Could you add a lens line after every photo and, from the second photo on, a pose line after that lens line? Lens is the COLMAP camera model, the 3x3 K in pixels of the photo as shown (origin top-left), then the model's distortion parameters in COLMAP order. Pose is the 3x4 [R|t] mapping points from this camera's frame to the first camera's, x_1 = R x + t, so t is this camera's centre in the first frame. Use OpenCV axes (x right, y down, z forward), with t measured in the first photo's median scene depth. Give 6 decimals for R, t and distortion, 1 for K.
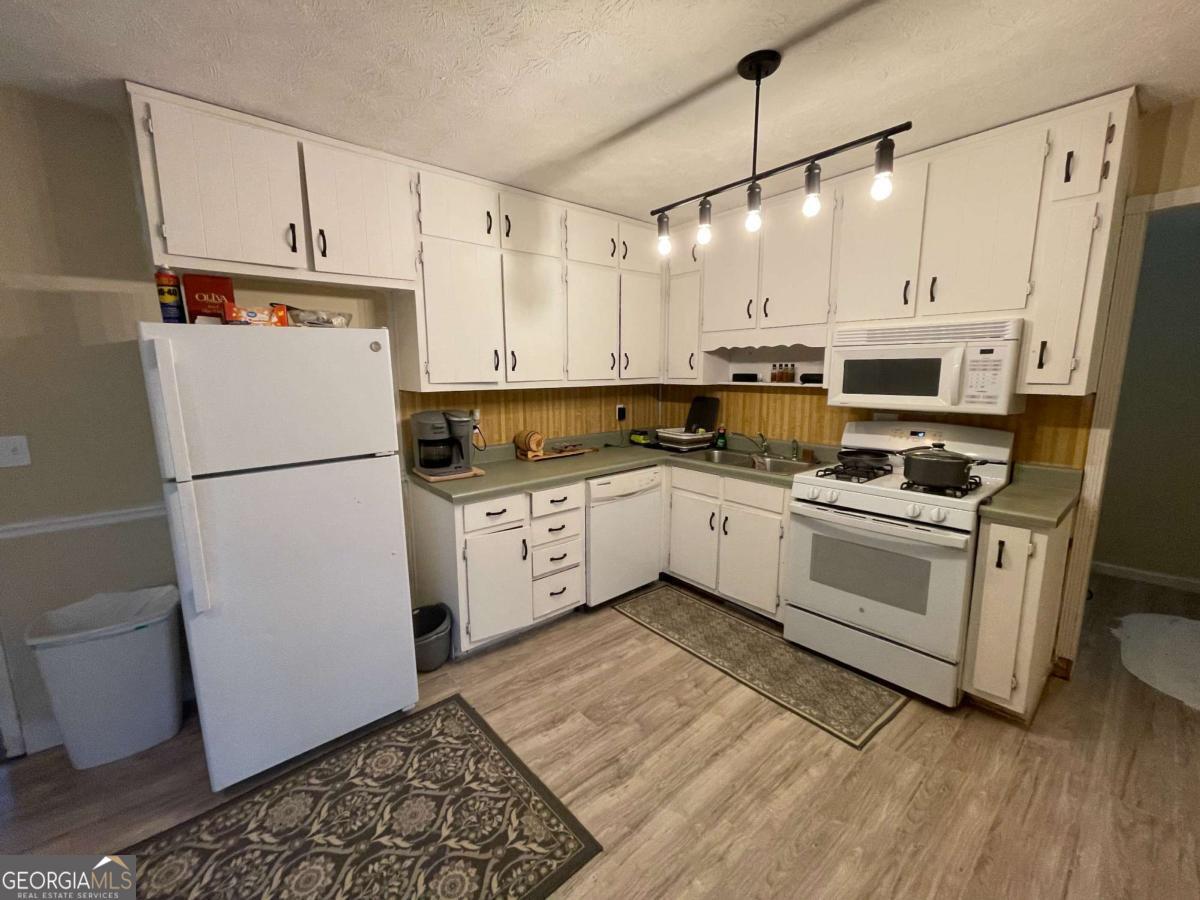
lens RADIAL K [[484.8, 0, 594.6], [0, 484.8, 444.7], [0, 0, 1]] dist [-0.002405, -0.000540]
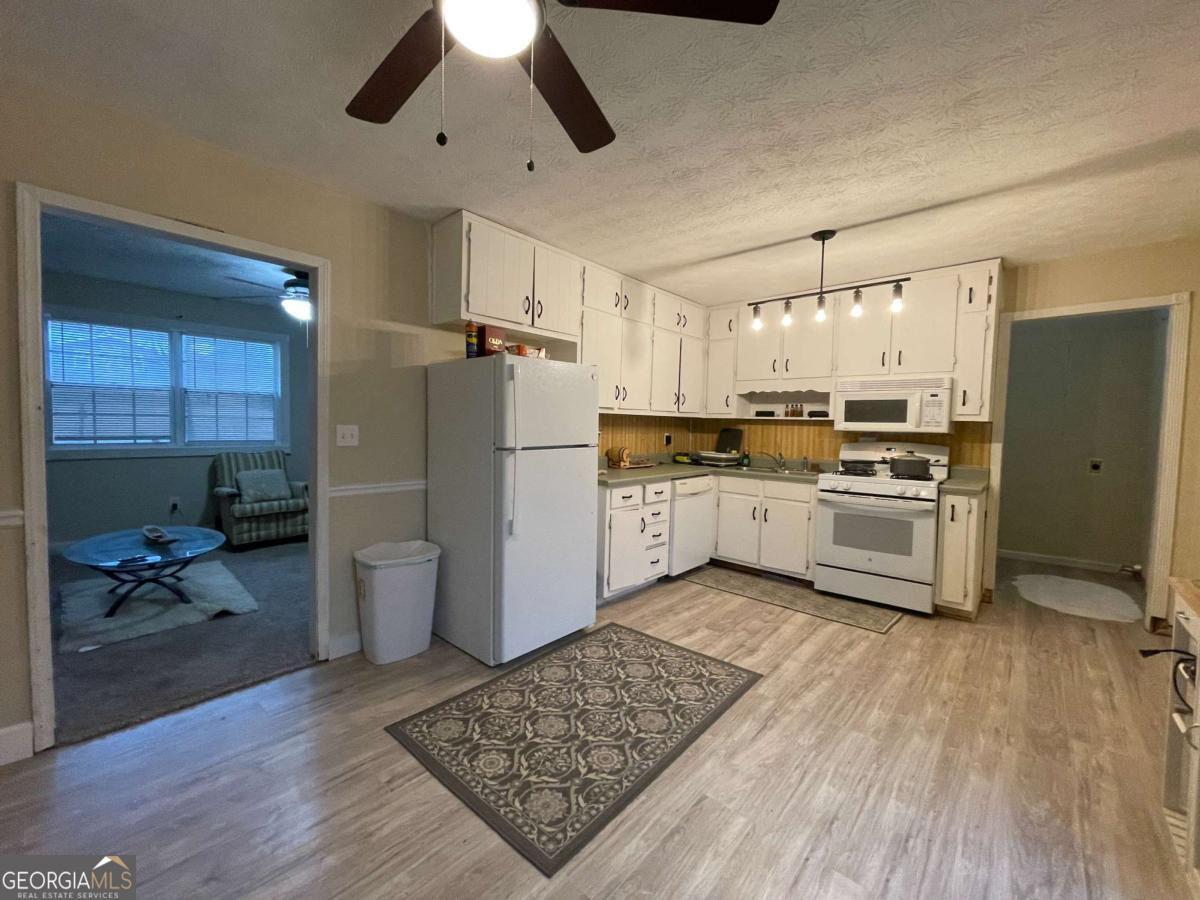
lens RADIAL K [[484.8, 0, 594.6], [0, 484.8, 444.7], [0, 0, 1]] dist [-0.002405, -0.000540]
pose [[0.989798, 0.022327, 0.140714, -0.523607], [-0.006664, 0.993819, -0.110815, 0.152297], [-0.142319, 0.108747, 0.983829, -0.415877]]
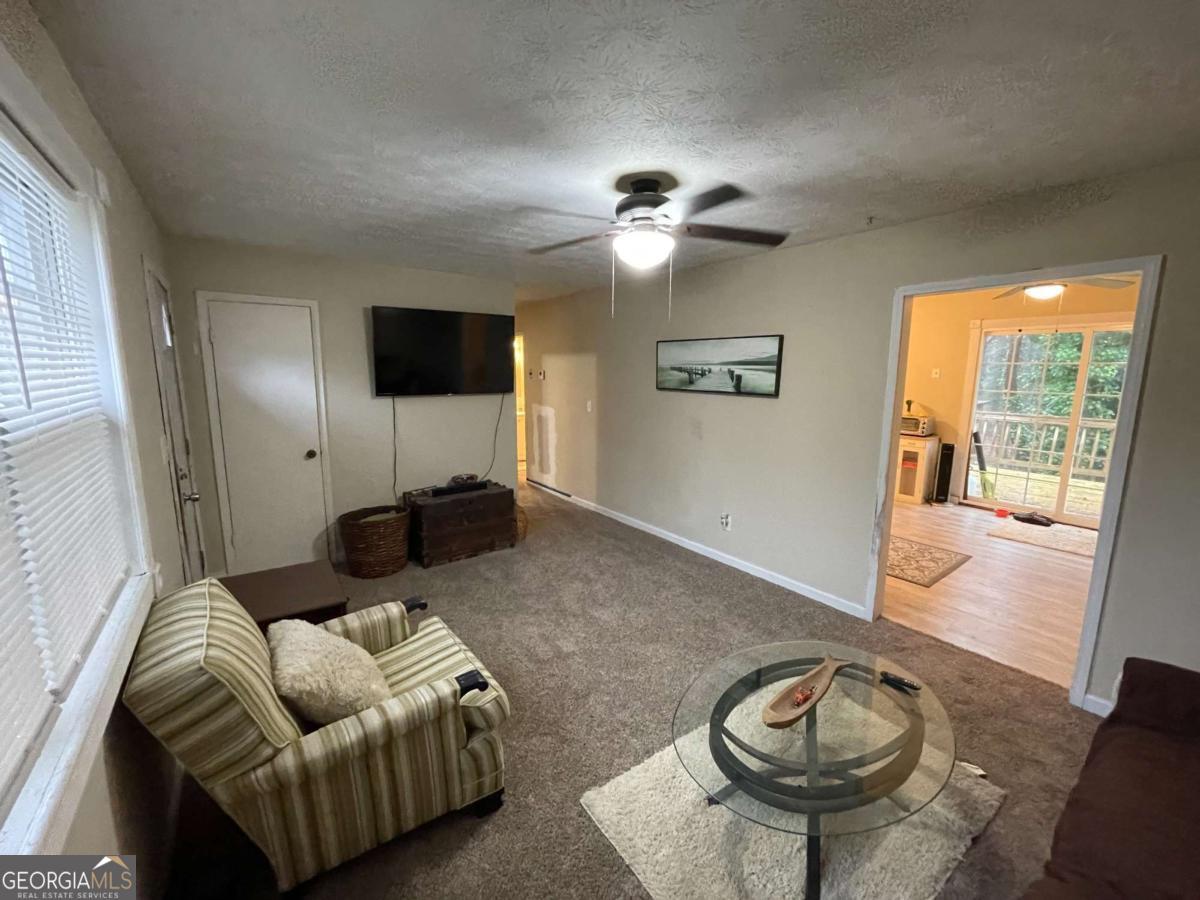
lens RADIAL K [[484.8, 0, 594.6], [0, 484.8, 444.7], [0, 0, 1]] dist [-0.002405, -0.000540]
pose [[0.069694, -0.145990, 0.986828, -2.316473], [0.158116, 0.978345, 0.133569, -0.264971], [-0.984958, 0.146725, 0.091268, 1.406826]]
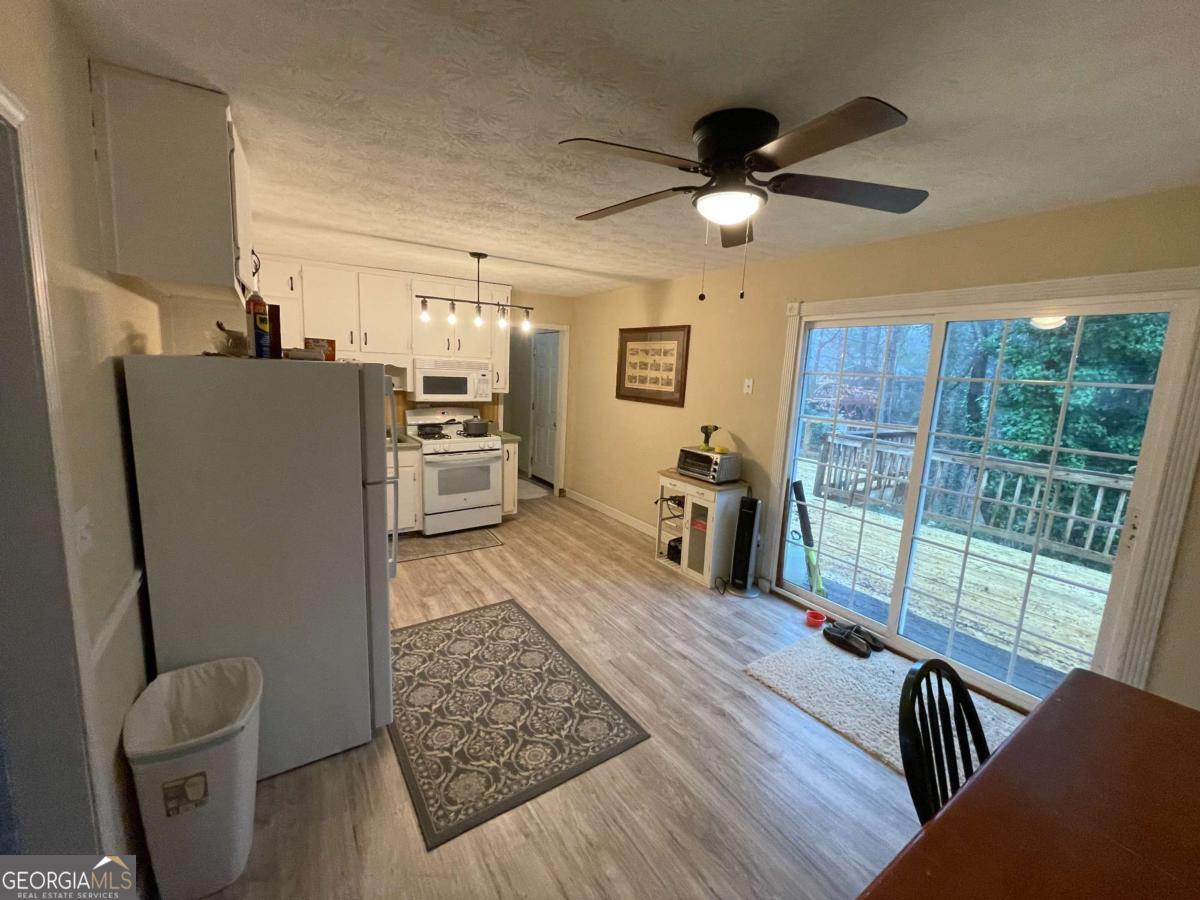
lens RADIAL K [[484.8, 0, 594.6], [0, 484.8, 444.7], [0, 0, 1]] dist [-0.002405, -0.000540]
pose [[0.115139, -0.138216, 0.983687, -1.352602], [0.111895, 0.985775, 0.125412, -0.082551], [-0.987027, 0.095629, 0.128967, 0.163475]]
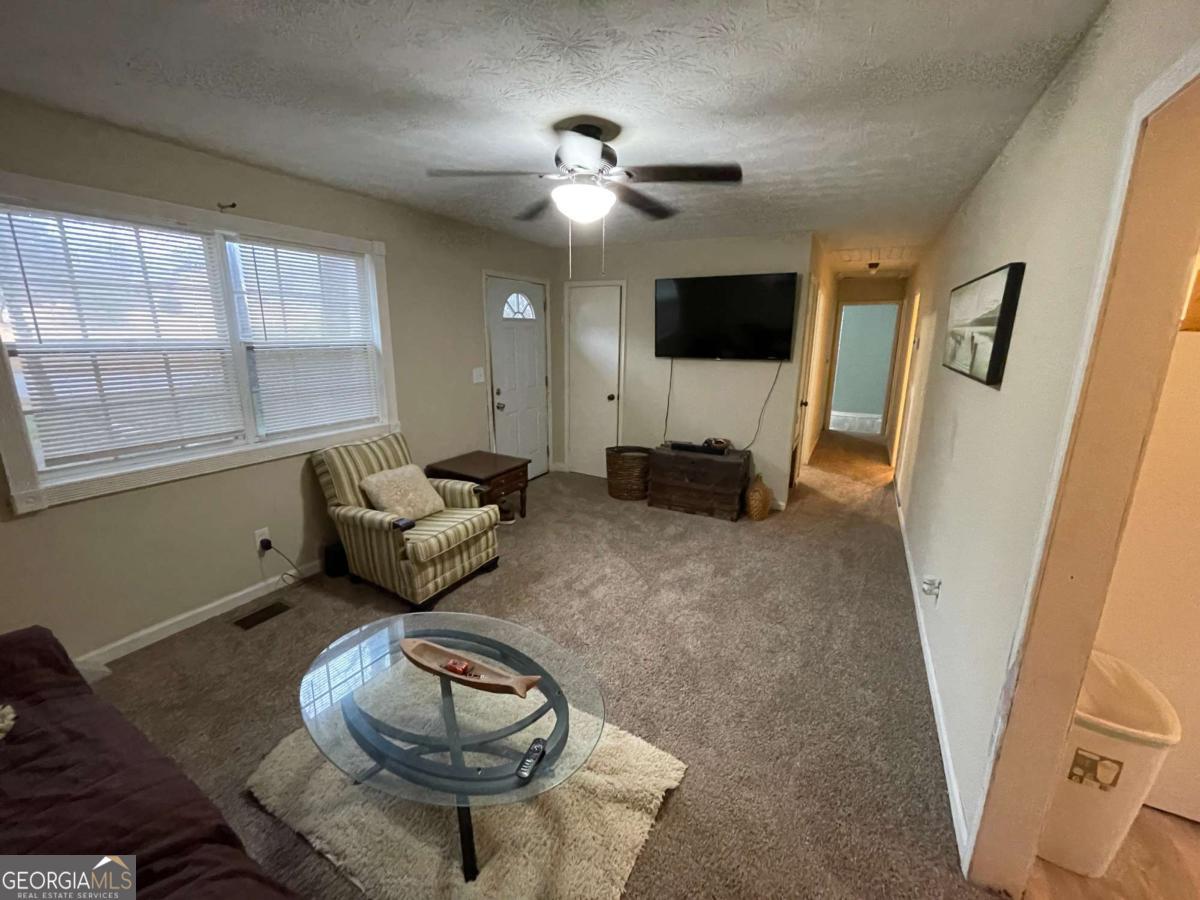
lens RADIAL K [[484.8, 0, 594.6], [0, 484.8, 444.7], [0, 0, 1]] dist [-0.002405, -0.000540]
pose [[0.932386, -0.064190, 0.355718, -1.647529], [0.041843, 0.996657, 0.070171, -0.108928], [-0.359033, -0.050542, 0.931955, 0.466237]]
